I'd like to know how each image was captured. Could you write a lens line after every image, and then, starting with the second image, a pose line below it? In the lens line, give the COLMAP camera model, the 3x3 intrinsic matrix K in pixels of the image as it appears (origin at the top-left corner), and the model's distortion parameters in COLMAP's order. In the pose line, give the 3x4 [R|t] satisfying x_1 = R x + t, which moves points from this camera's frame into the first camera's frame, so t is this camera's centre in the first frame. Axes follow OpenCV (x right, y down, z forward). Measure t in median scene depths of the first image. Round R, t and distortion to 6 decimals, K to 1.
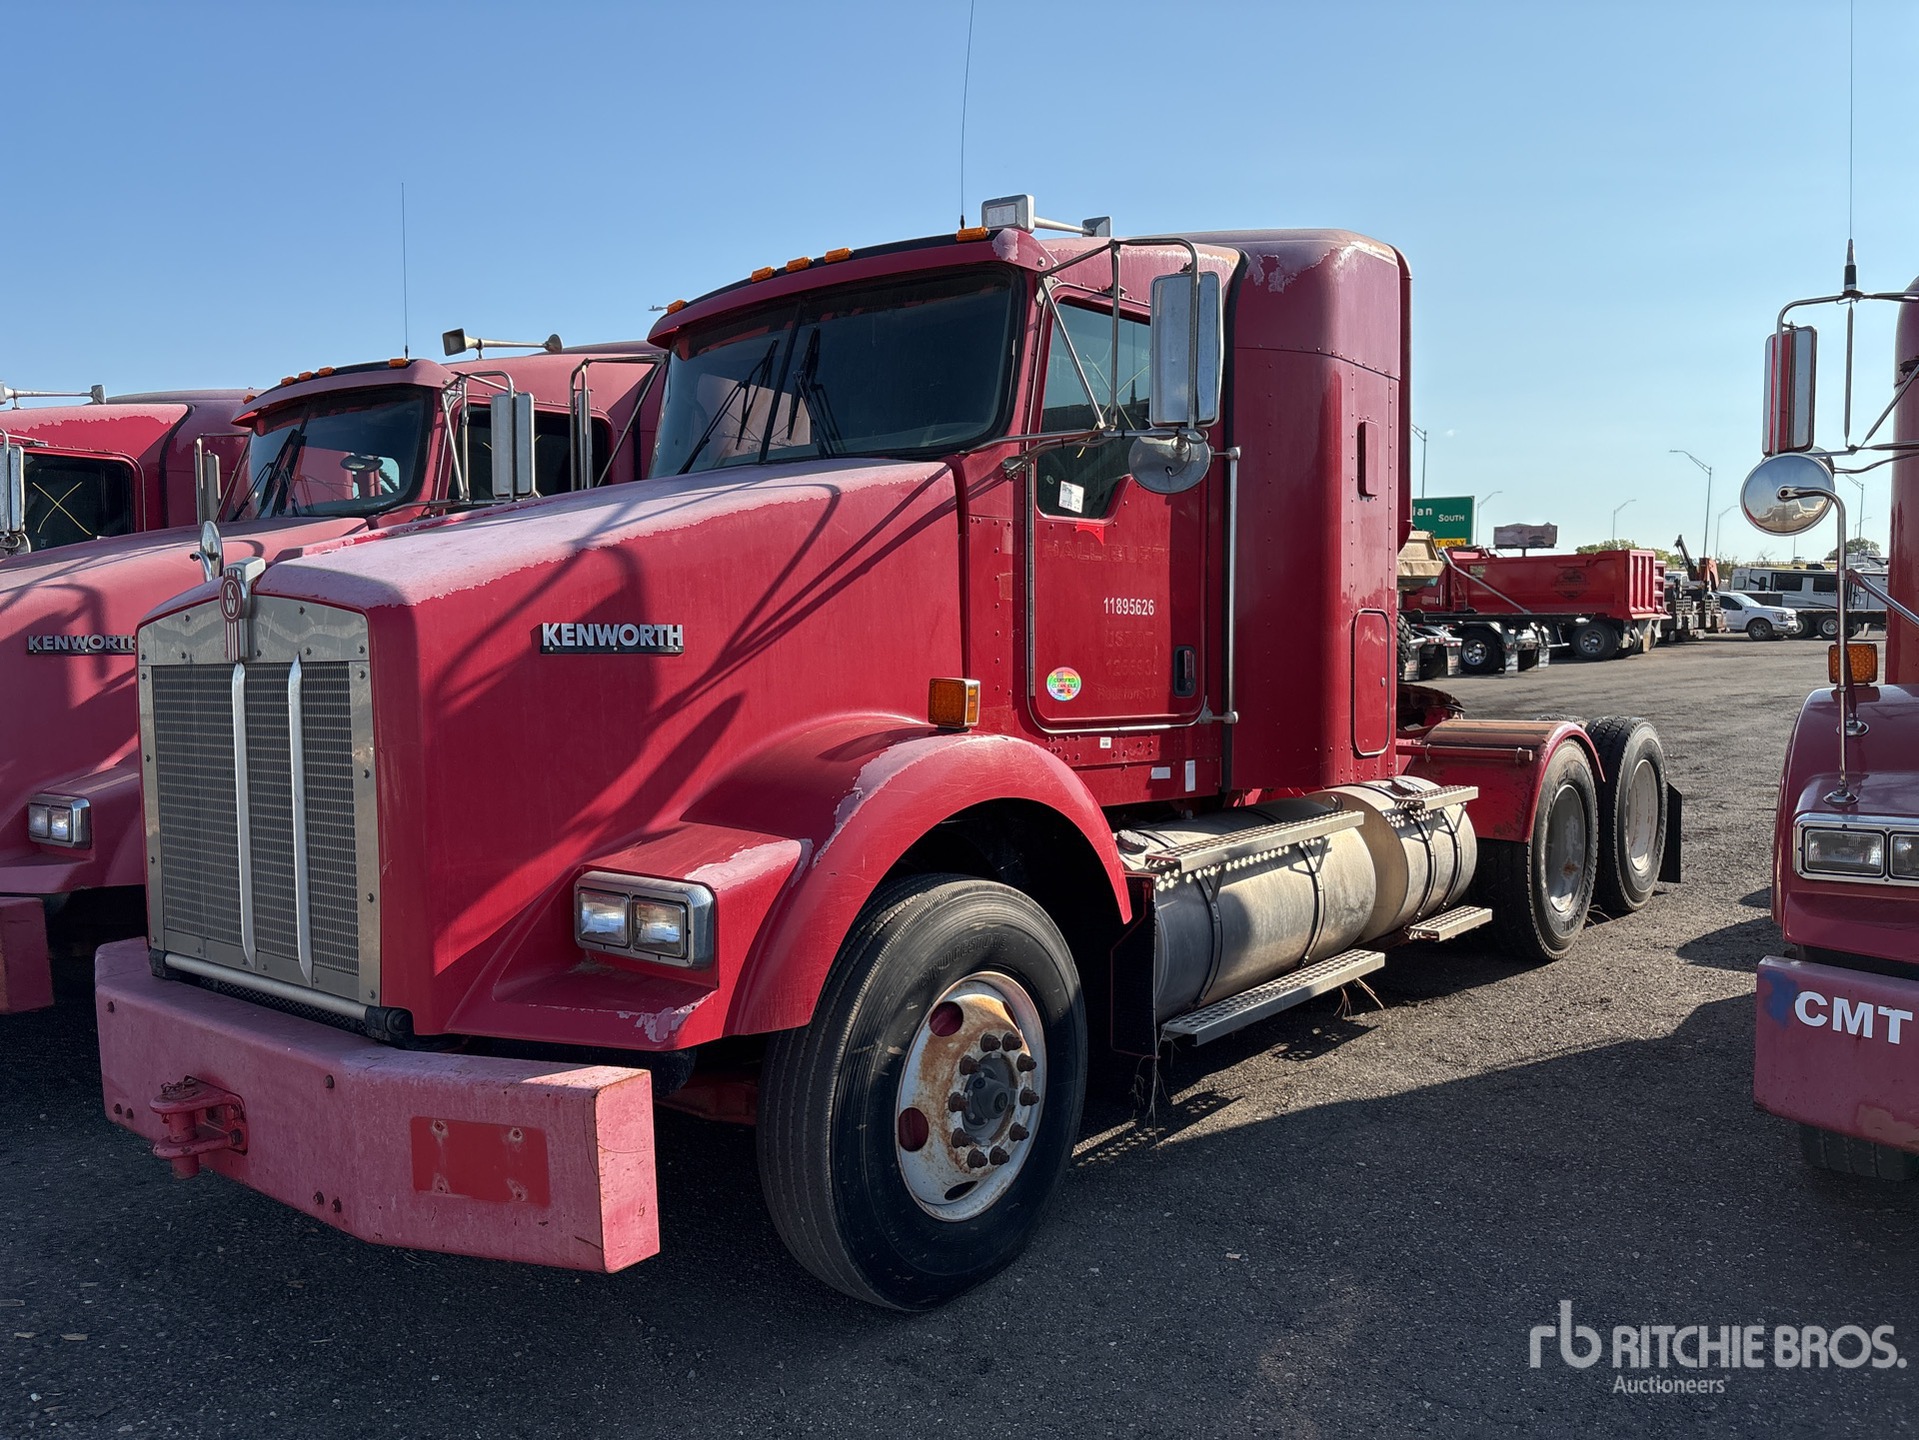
lens RADIAL K [[1461.9, 0, 972.5], [0, 1461.9, 731.4], [0, 0, 1]] dist [0.006373, -0.003115]
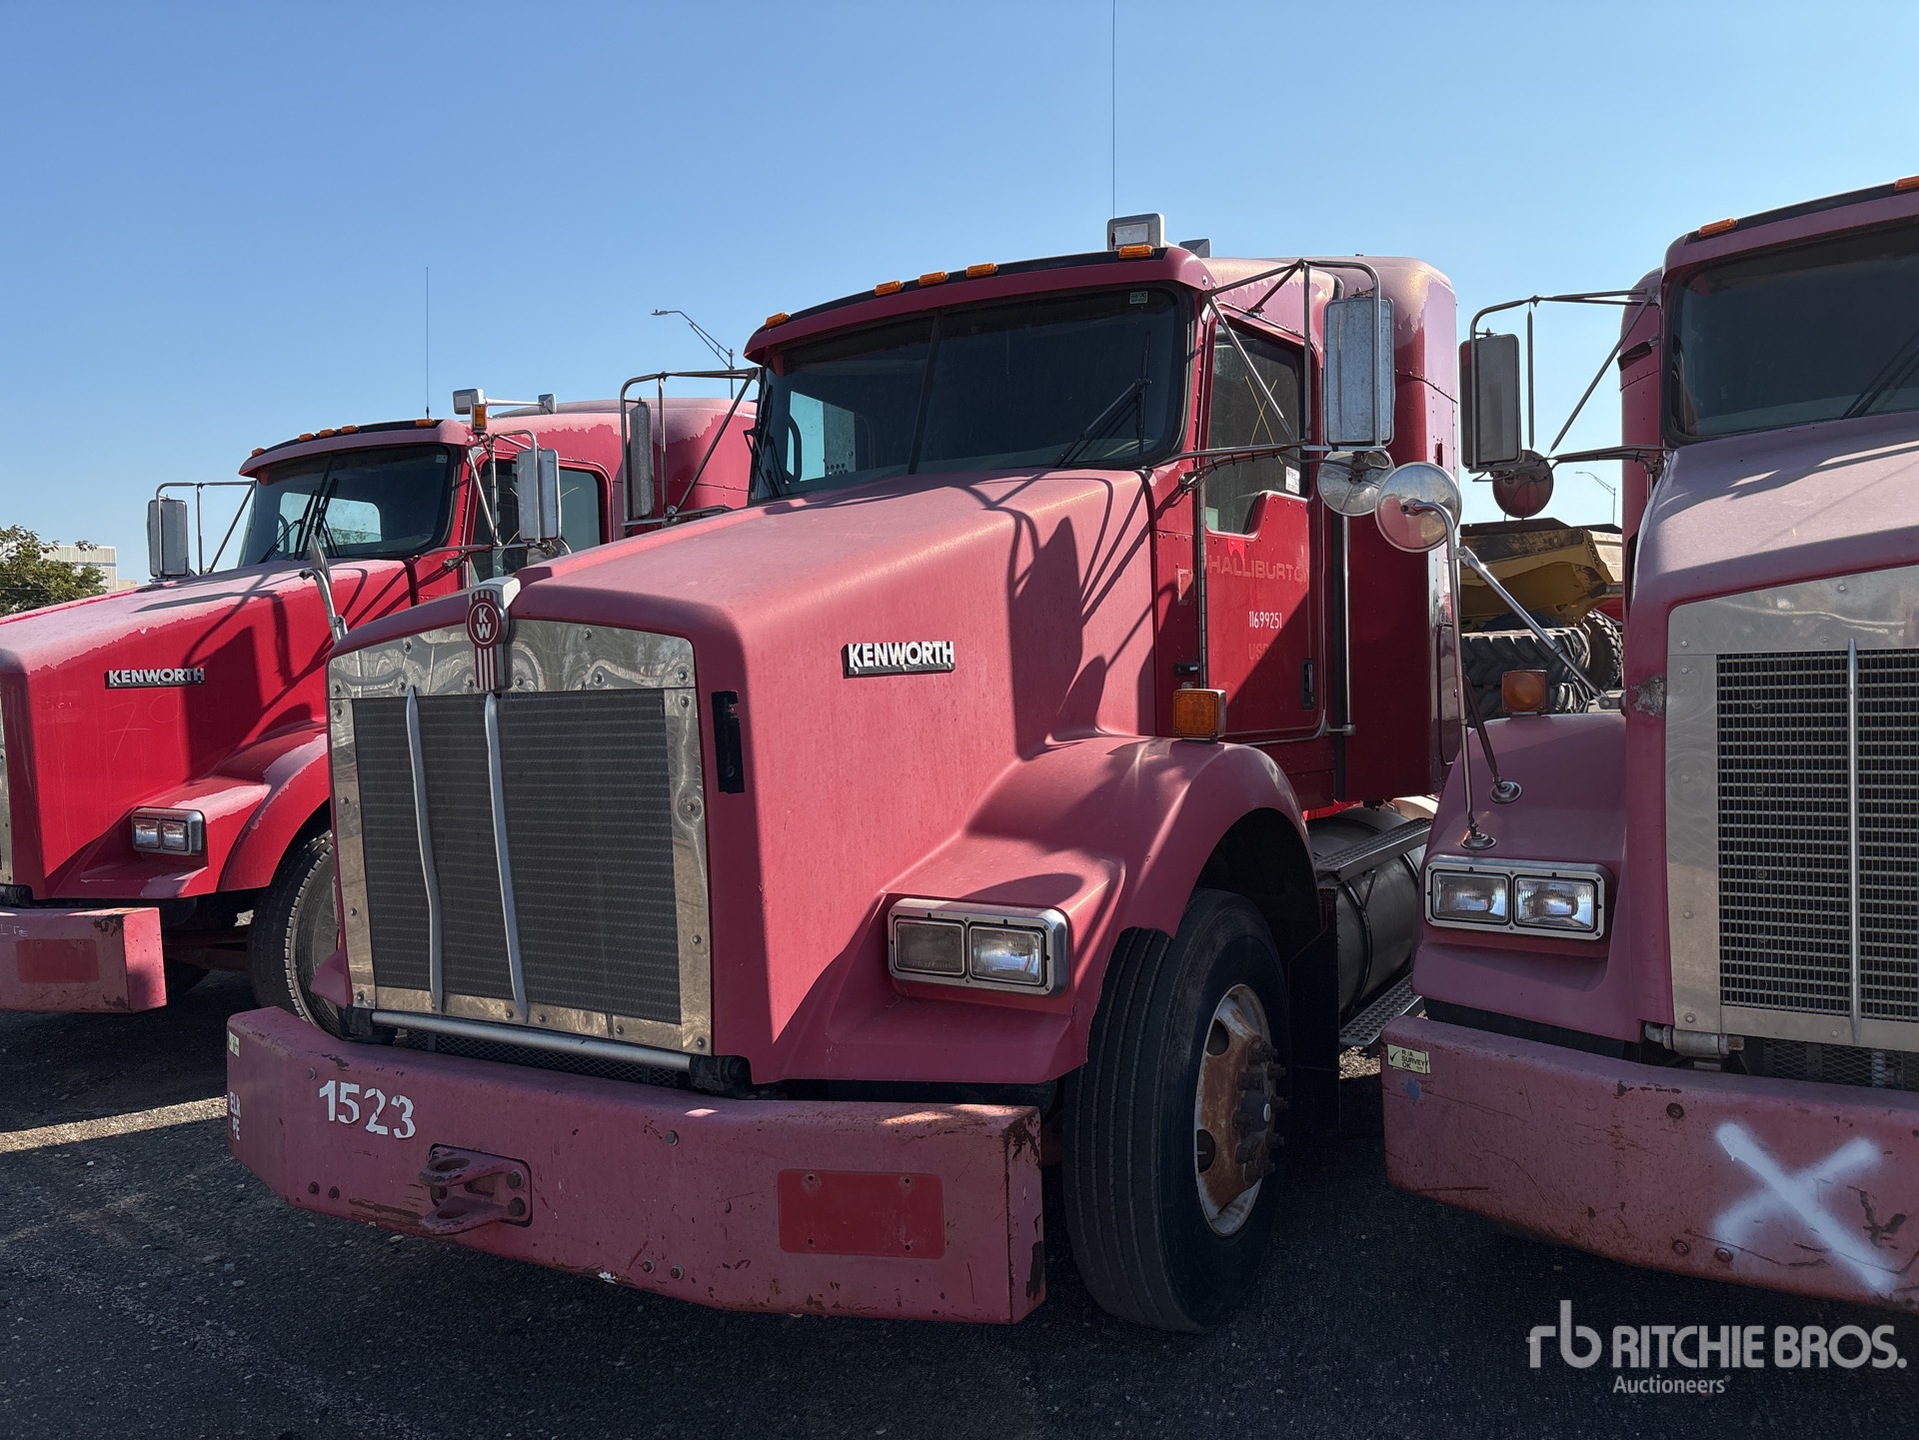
lens RADIAL K [[1461.9, 0, 999.3], [0, 1461.9, 737.2], [0, 0, 1]] dist [0.006373, -0.003115]
pose [[0.986943, -0.027716, 0.158666, -0.334912], [0.030111, 0.999466, -0.012707, 0.002431], [-0.158229, 0.017318, 0.987250, 0.043815]]
